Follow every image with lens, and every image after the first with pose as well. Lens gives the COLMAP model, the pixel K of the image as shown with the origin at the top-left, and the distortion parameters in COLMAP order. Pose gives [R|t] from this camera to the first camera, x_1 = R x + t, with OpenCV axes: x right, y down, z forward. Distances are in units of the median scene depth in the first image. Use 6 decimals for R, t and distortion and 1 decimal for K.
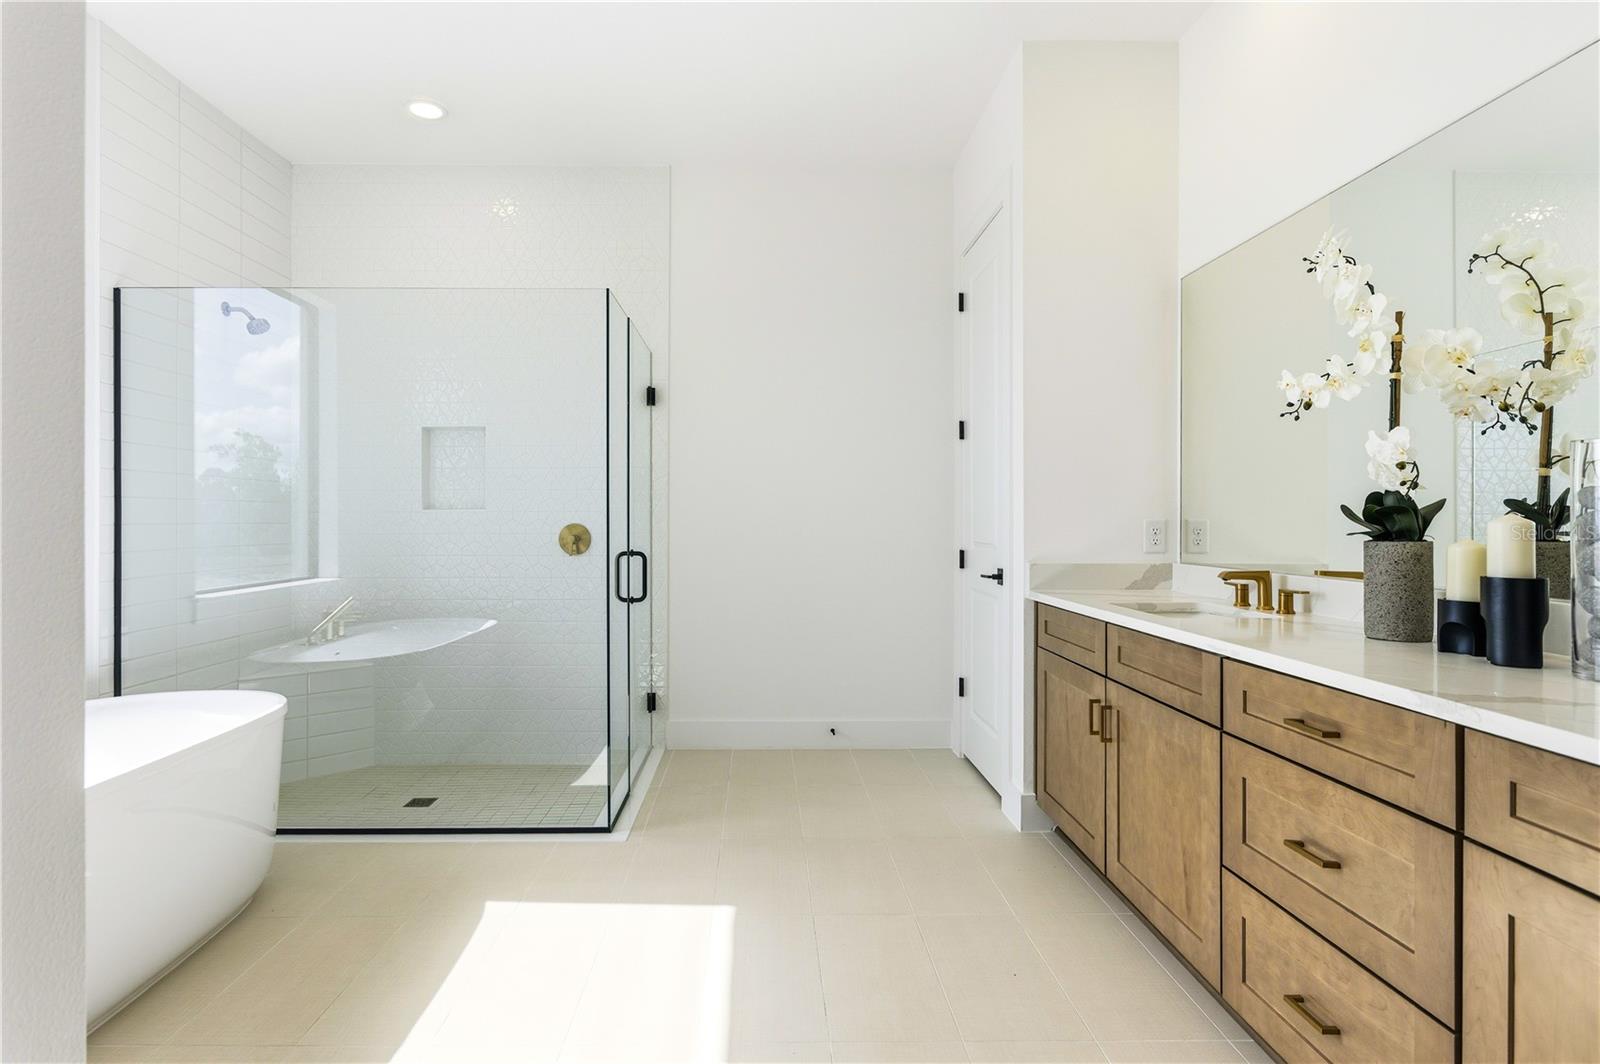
lens RADIAL K [[806.0, 0, 798.0], [0, 806.0, 526.7], [0, 0, 1]] dist [0.001568, 0.000789]
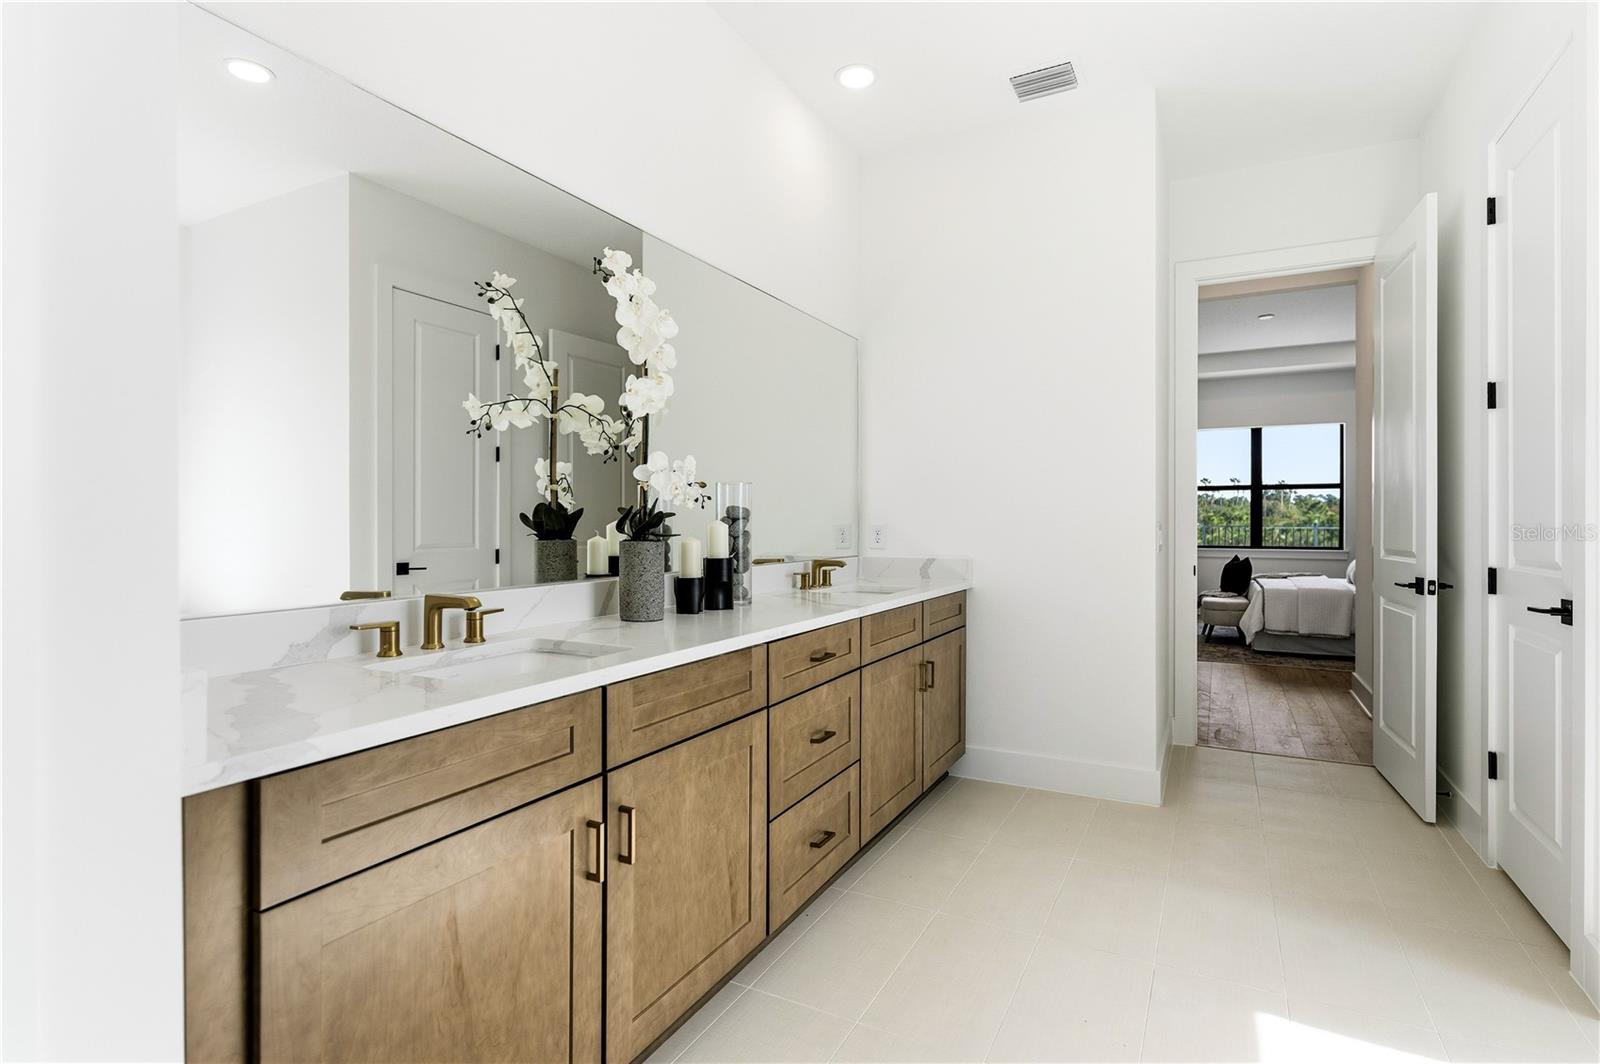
lens RADIAL K [[806.0, 0, 796.0], [0, 806.0, 527.5], [0, 0, 1]] dist [0.001568, 0.000789]
pose [[-0.869194, 0.002383, 0.494466, -0.079777], [0.005224, 0.999977, 0.004363, -0.009097], [-0.494444, 0.006375, -0.869186, 1.964091]]
